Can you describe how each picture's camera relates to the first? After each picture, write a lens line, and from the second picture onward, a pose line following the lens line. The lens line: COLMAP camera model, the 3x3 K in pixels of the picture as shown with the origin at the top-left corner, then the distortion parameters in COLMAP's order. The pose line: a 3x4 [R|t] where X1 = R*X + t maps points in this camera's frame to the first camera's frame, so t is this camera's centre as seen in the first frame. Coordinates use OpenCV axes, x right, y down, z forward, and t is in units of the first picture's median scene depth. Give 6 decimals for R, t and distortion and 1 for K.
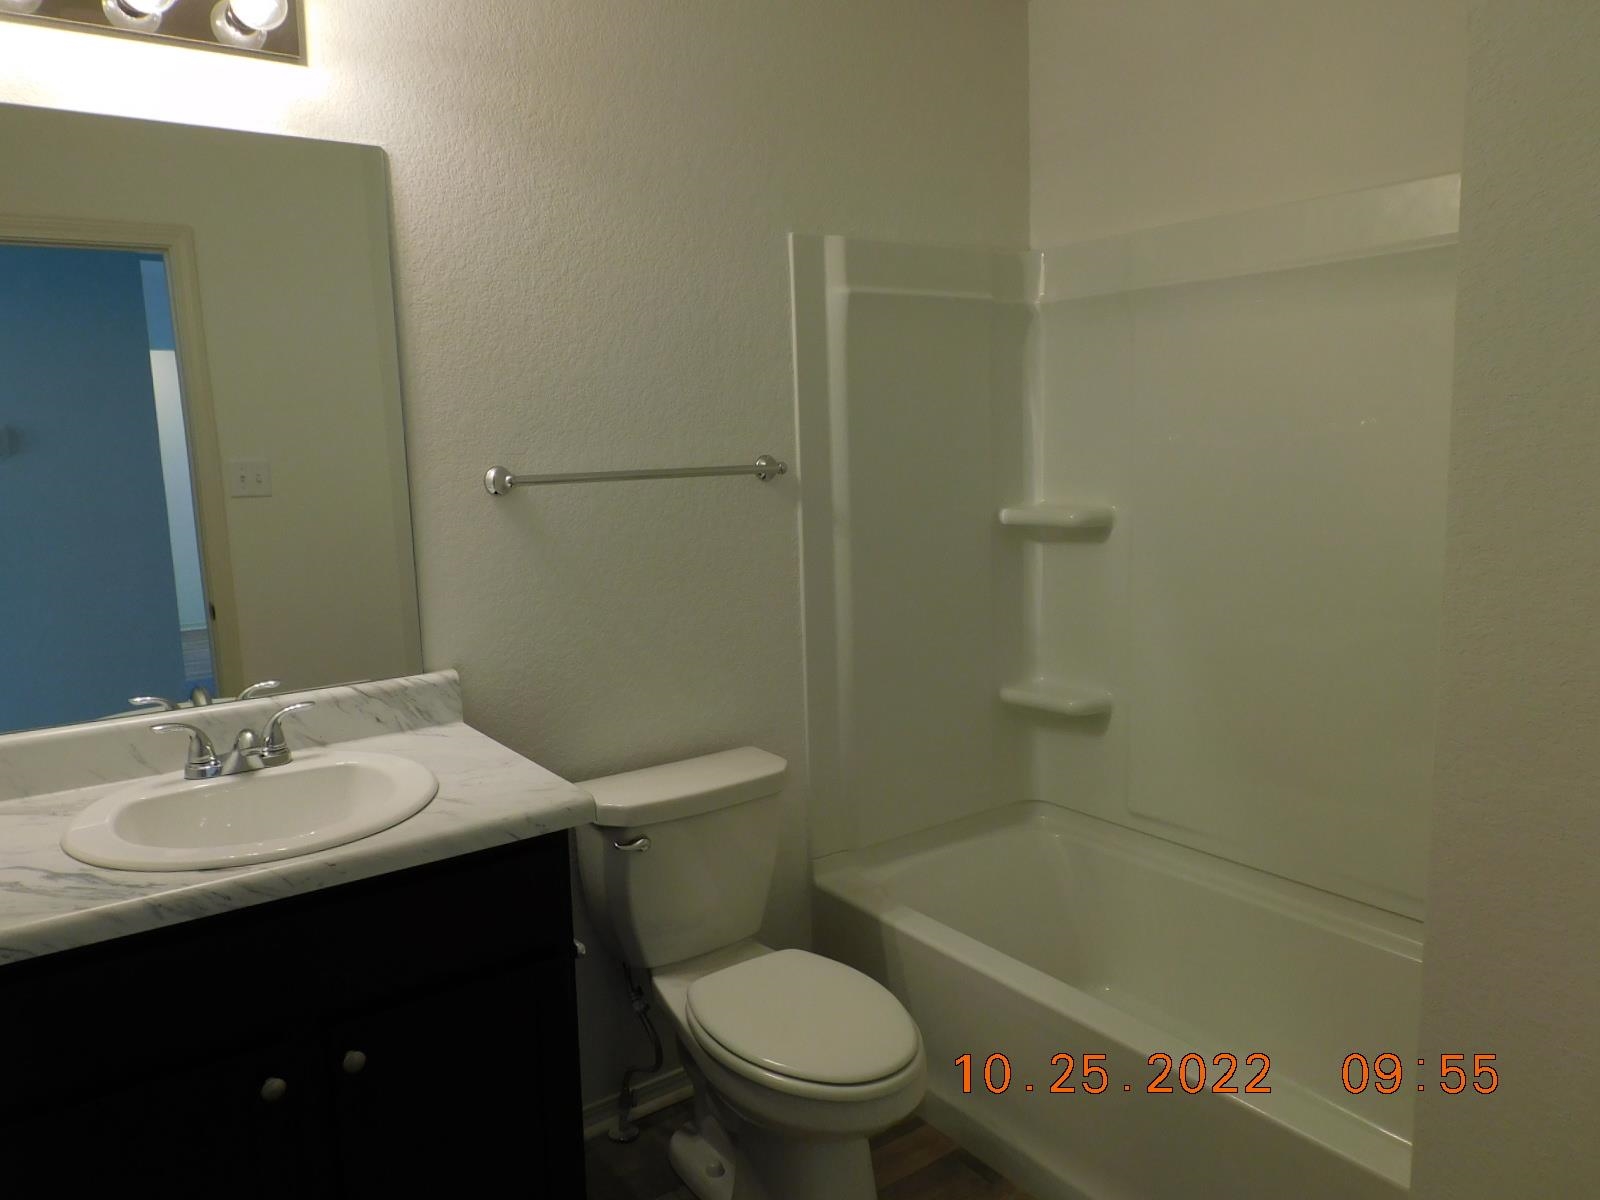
lens RADIAL K [[1159.8, 0, 800.1], [0, 1159.8, 600.0], [0, 0, 1]] dist [0.009095, -0.000780]
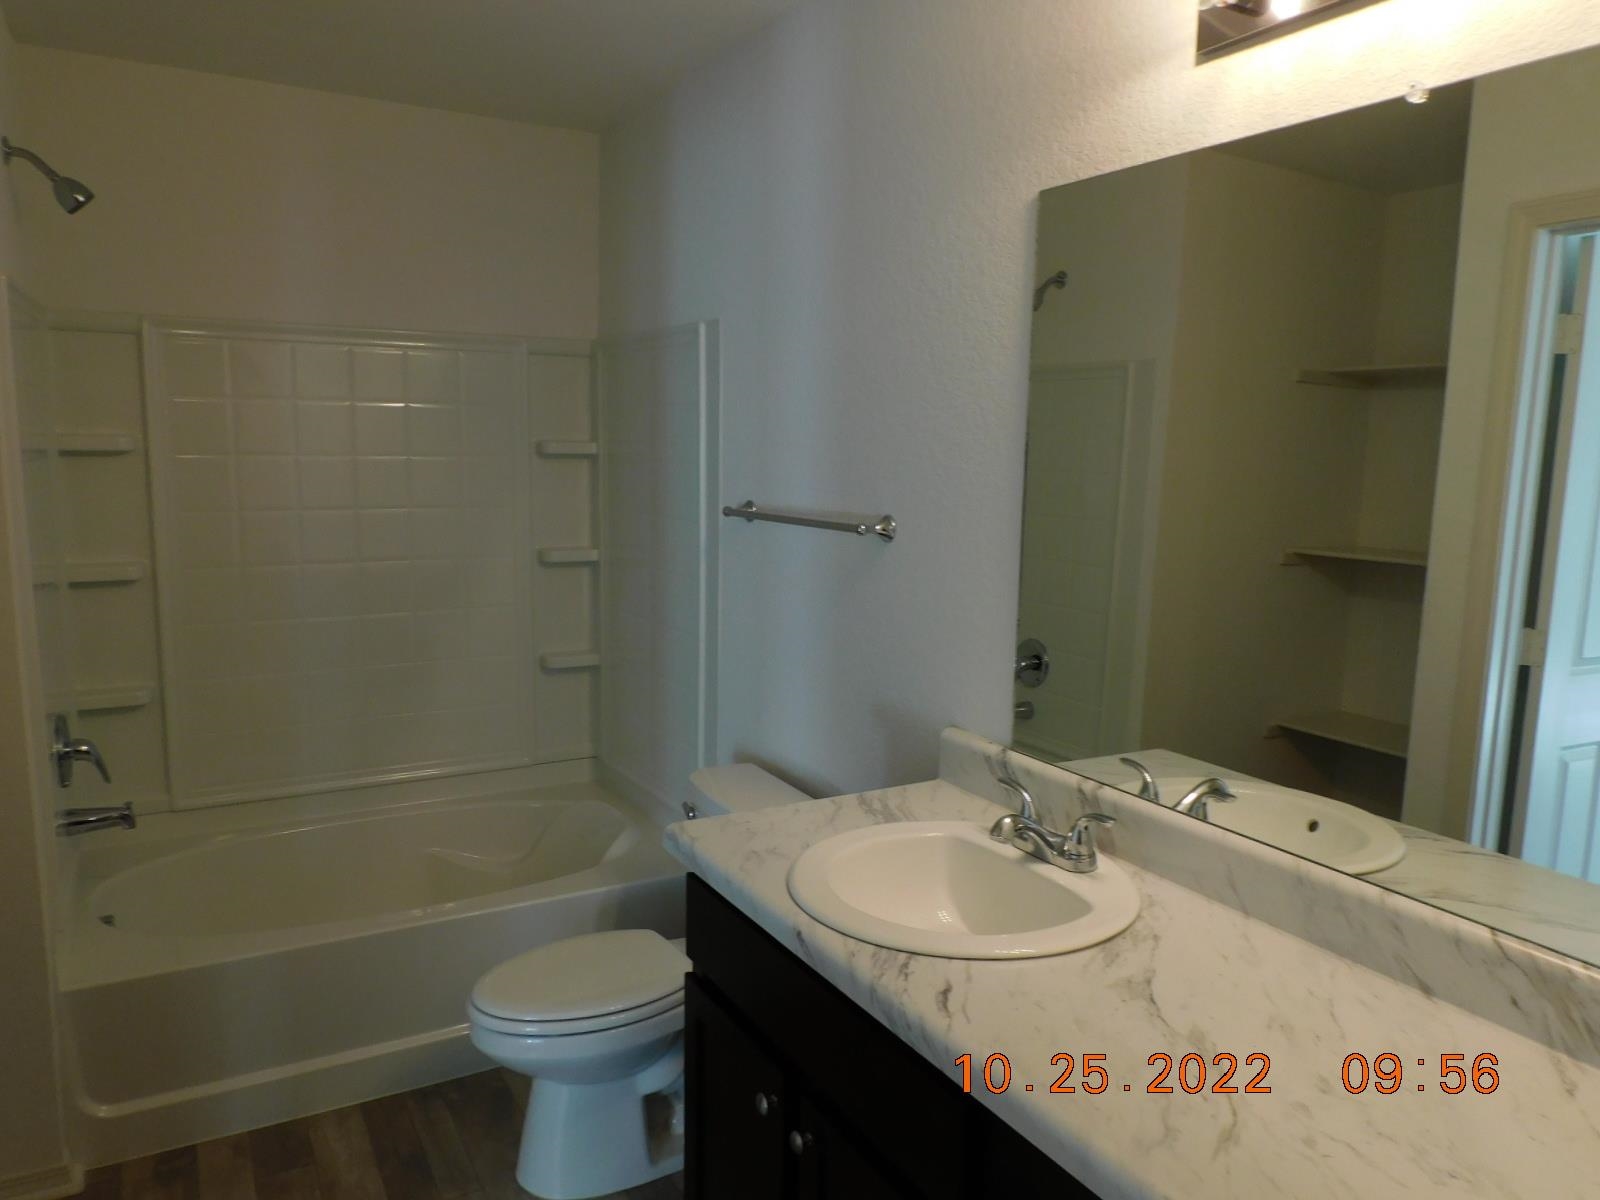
lens RADIAL K [[1159.8, 0, 799.3], [0, 1159.8, 602.0], [0, 0, 1]] dist [0.009095, -0.000780]
pose [[-0.117612, 0.166402, -0.979019, 0.242860], [-0.160300, 0.969751, 0.184084, -0.152711], [0.980036, 0.178588, -0.087380, 0.652072]]
